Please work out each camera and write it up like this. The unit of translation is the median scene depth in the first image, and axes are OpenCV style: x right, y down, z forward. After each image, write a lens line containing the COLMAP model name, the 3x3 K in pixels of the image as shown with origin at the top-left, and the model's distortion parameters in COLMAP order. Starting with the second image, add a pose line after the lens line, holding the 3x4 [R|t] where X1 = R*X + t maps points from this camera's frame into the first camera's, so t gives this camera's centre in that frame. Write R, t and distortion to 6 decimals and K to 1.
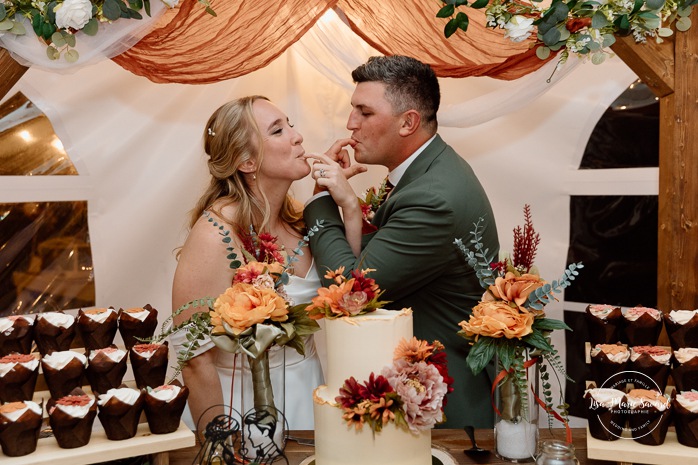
lens RADIAL K [[713.5, 0, 349.0], [0, 713.5, 232.5], [0, 0, 1]] dist [0.022571, -0.018567]
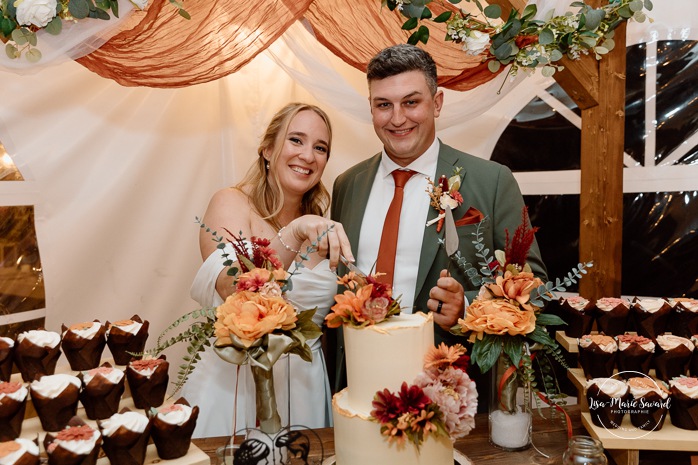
lens RADIAL K [[592.6, 0, 349.0], [0, 592.6, 232.5], [0, 0, 1]] dist [-0.005800, 0.011005]
pose [[0.984313, -0.021107, 0.175163, -0.149525], [0.019291, 0.999741, 0.012060, -0.015012], [-0.175372, -0.008492, 0.984466, 0.189010]]
